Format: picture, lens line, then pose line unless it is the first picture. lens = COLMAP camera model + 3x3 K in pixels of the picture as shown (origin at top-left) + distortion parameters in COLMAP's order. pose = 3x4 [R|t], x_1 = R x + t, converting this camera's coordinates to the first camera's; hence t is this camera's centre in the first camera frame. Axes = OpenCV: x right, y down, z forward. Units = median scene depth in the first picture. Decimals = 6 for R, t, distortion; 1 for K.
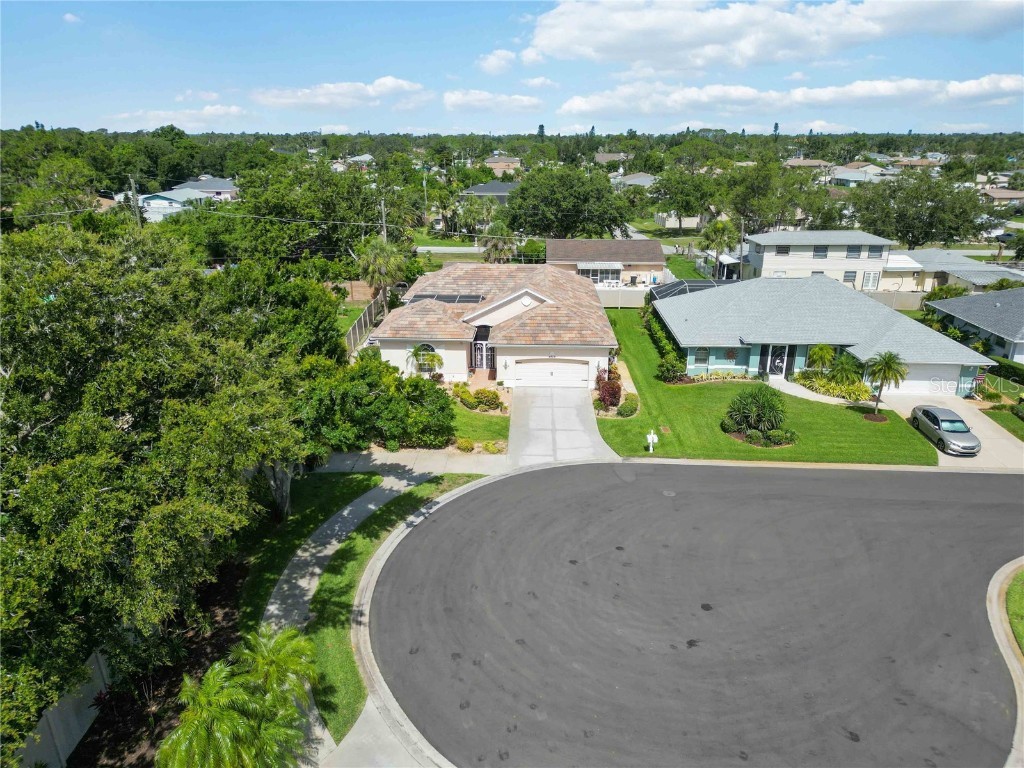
lens RADIAL K [[709.5, 0, 508.9], [0, 709.5, 398.8], [0, 0, 1]] dist [0.067389, -0.068785]
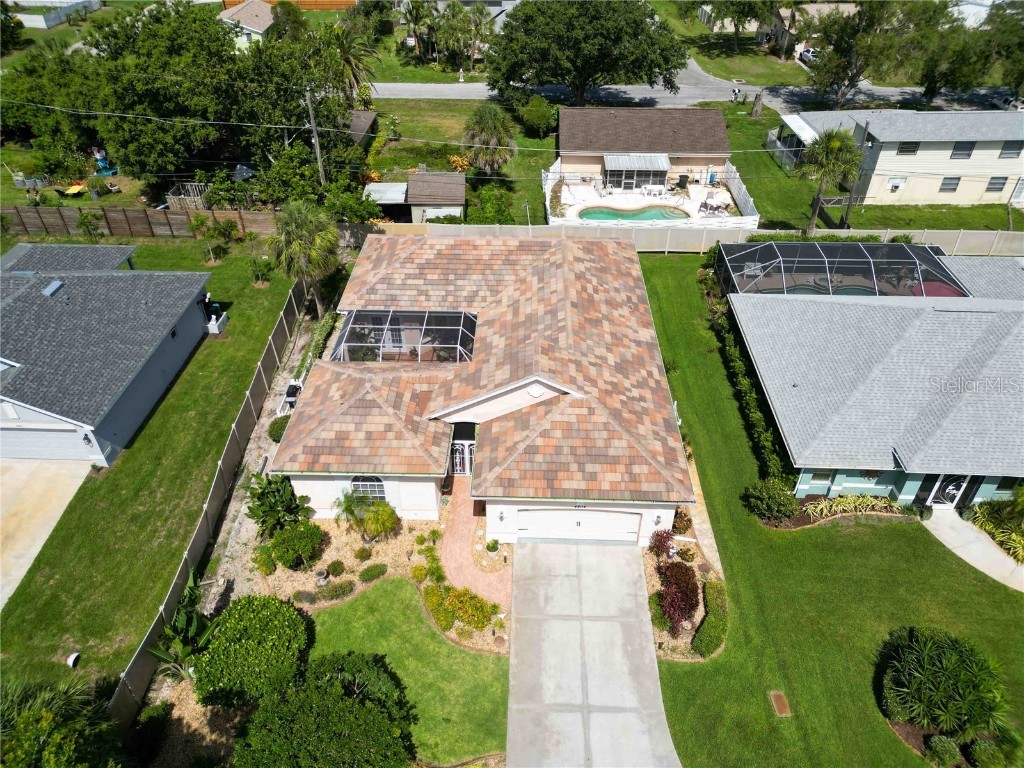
lens RADIAL K [[715.9, 0, 510.1], [0, 715.9, 382.4], [0, 0, 1]] dist [0.064278, -0.065022]
pose [[0.999986, -0.004616, 0.002495, 0.001623], [0.003663, 0.954587, 0.297909, -0.322959], [-0.003757, -0.297896, 0.954591, 0.442695]]
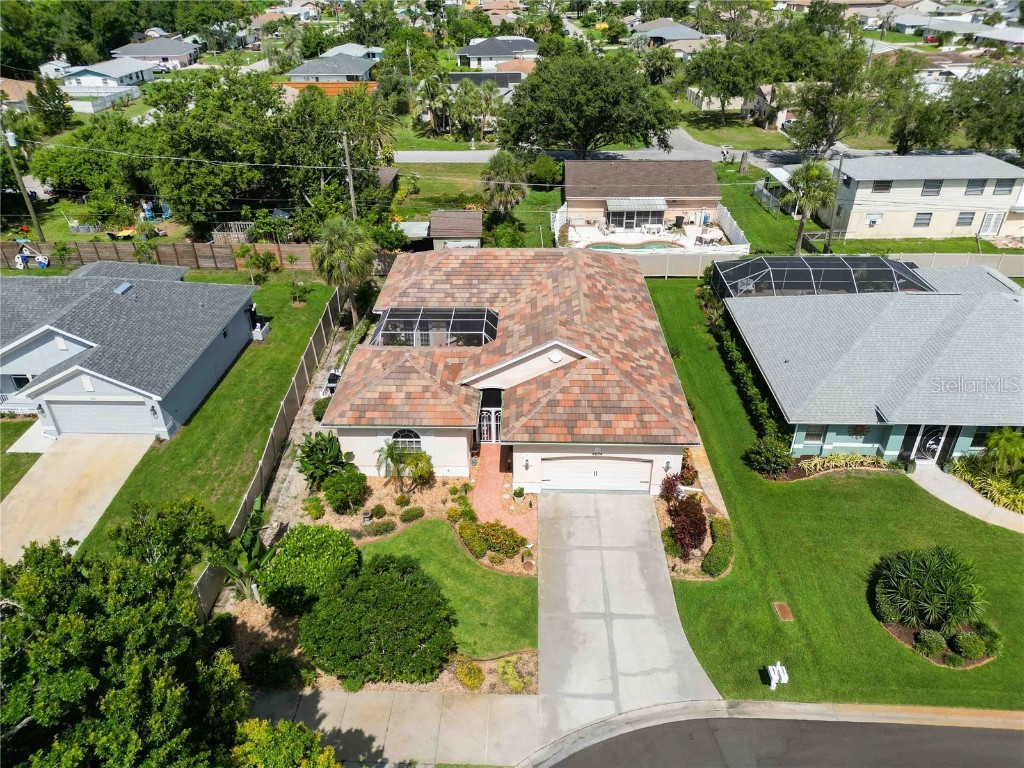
lens RADIAL K [[715.9, 0, 510.1], [0, 715.9, 382.4], [0, 0, 1]] dist [0.064278, -0.065022]
pose [[0.999919, -0.012688, 0.000513, -0.019018], [0.012382, 0.983207, 0.182074, -0.237644], [-0.002815, -0.182053, 0.983285, 0.341896]]
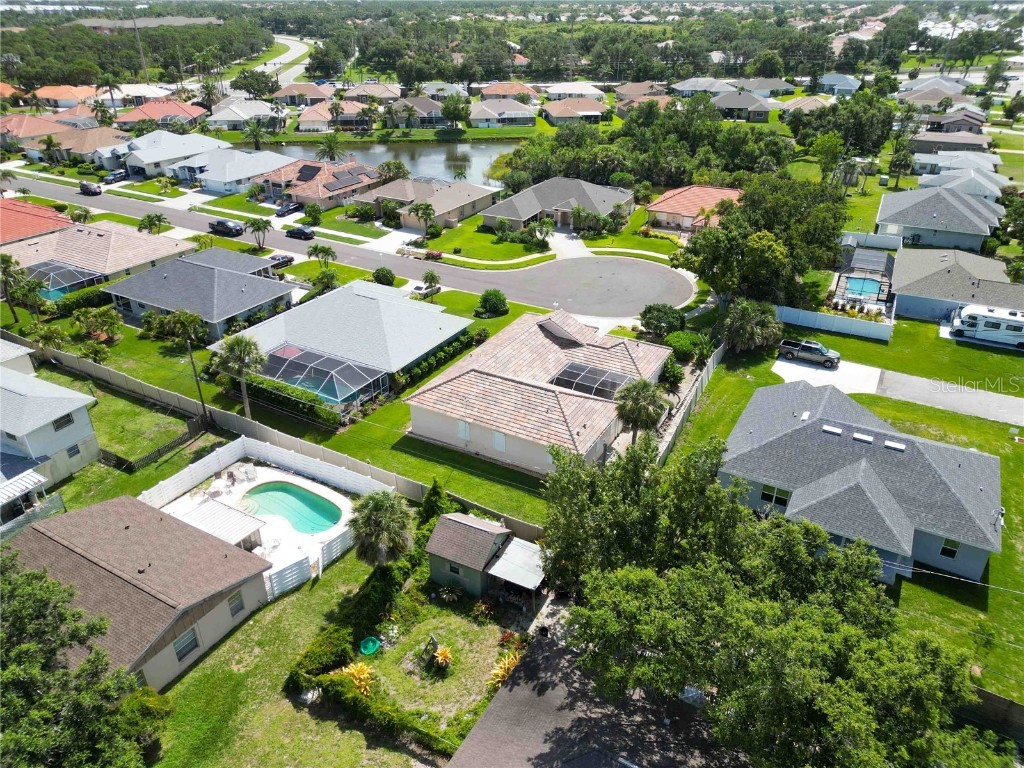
lens RADIAL K [[715.9, 0, 510.1], [0, 715.9, 382.4], [0, 0, 1]] dist [0.064278, -0.065022]
pose [[-0.886563, -0.220493, 0.406681, -0.489942], [0.160114, 0.678516, 0.716924, -1.086976], [-0.434016, 0.700713, -0.566243, 1.939679]]
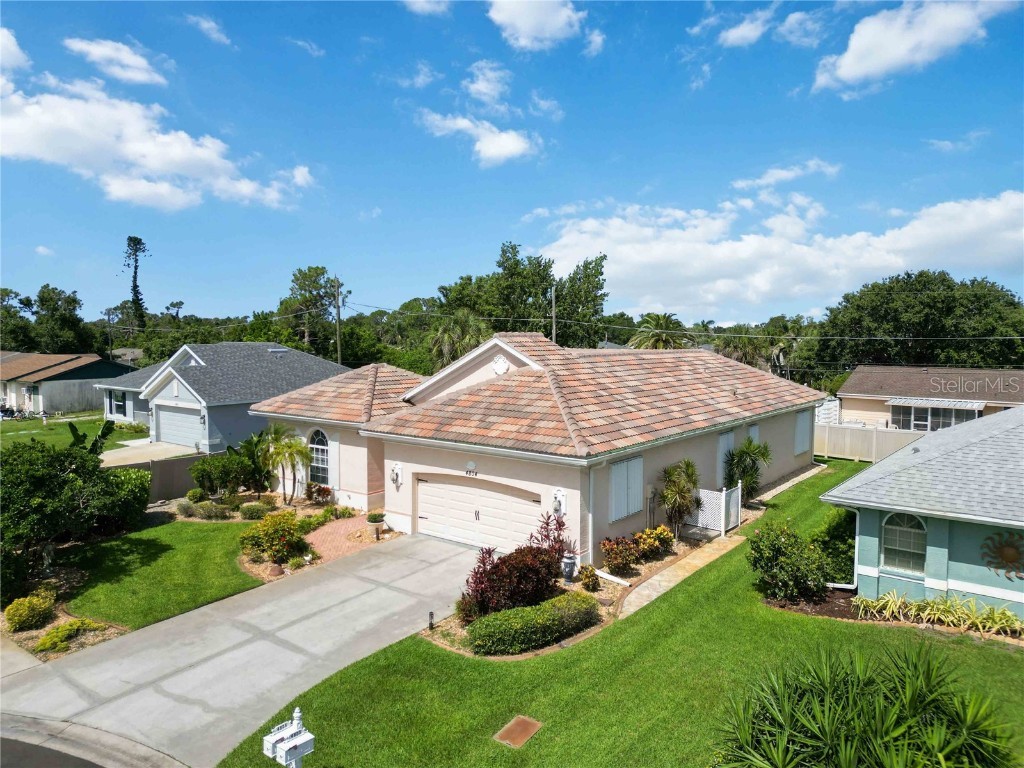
lens RADIAL K [[715.9, 0, 510.1], [0, 715.9, 382.4], [0, 0, 1]] dist [0.064278, -0.065022]
pose [[0.808570, 0.038490, -0.587140, 0.322350], [-0.203126, 0.954772, -0.217142, -0.021392], [0.552227, 0.294838, 0.779818, 0.627366]]
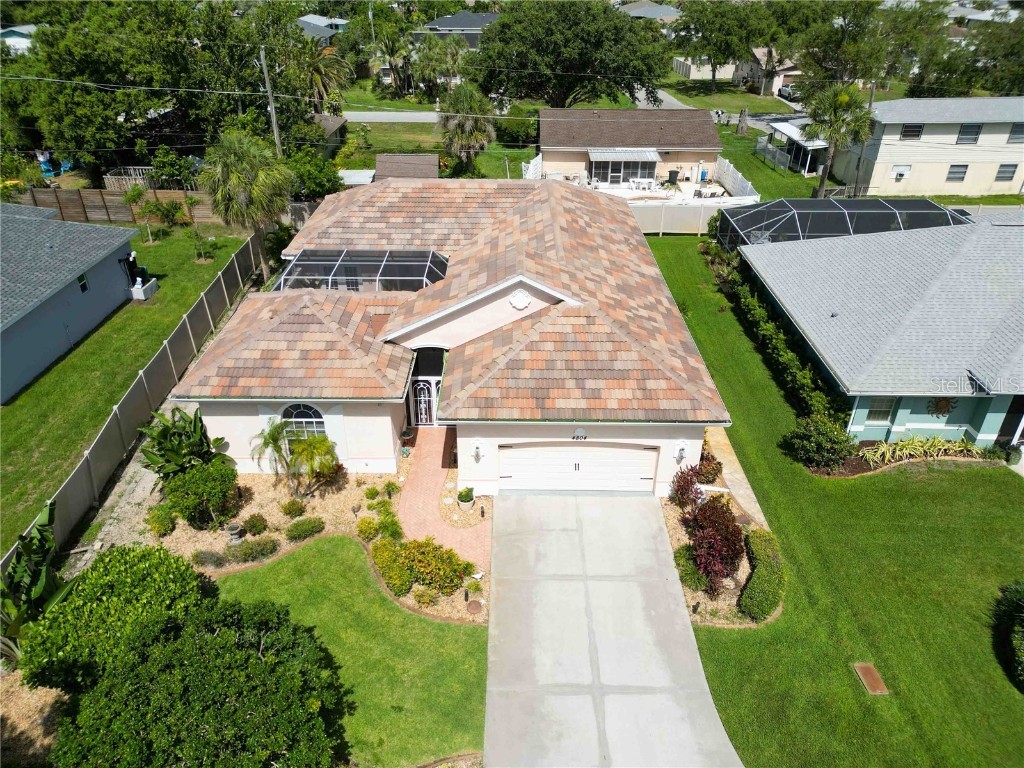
lens RADIAL K [[714.5, 0, 510.3], [0, 714.5, 386.0], [0, 0, 1]] dist [0.059111, -0.057712]
pose [[0.999484, -0.014048, 0.028890, 0.003950], [0.008549, 0.983205, 0.182304, -0.168564], [-0.030966, -0.181963, 0.982818, 0.537023]]
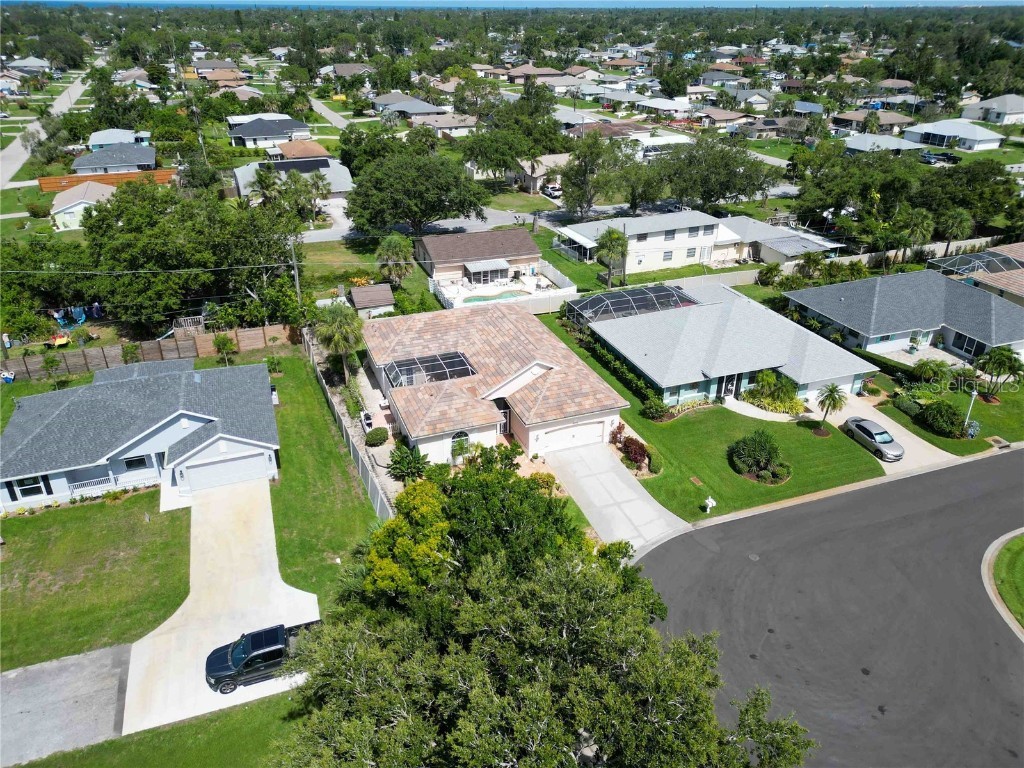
lens RADIAL K [[707.3, 0, 510.0], [0, 707.3, 385.3], [0, 0, 1]] dist [0.051583, -0.041212]
pose [[0.921017, -0.179962, 0.345457, -0.391228], [0.130919, 0.978300, 0.160593, -0.298617], [-0.366861, -0.102682, 0.924591, 0.014541]]
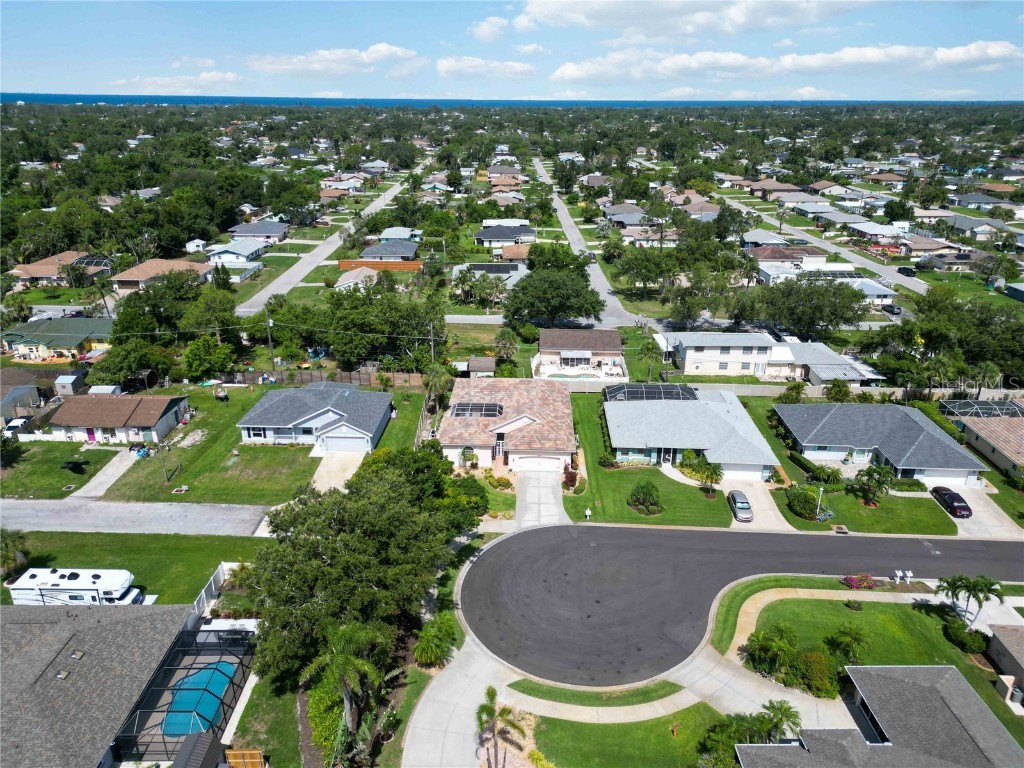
lens RADIAL K [[715.9, 0, 510.1], [0, 715.9, 382.4], [0, 0, 1]] dist [0.064278, -0.065022]
pose [[0.999988, 0.003857, 0.002980, -0.018672], [-0.003925, 0.999726, 0.023066, -0.274534], [-0.002890, -0.023077, 0.999730, -0.772164]]
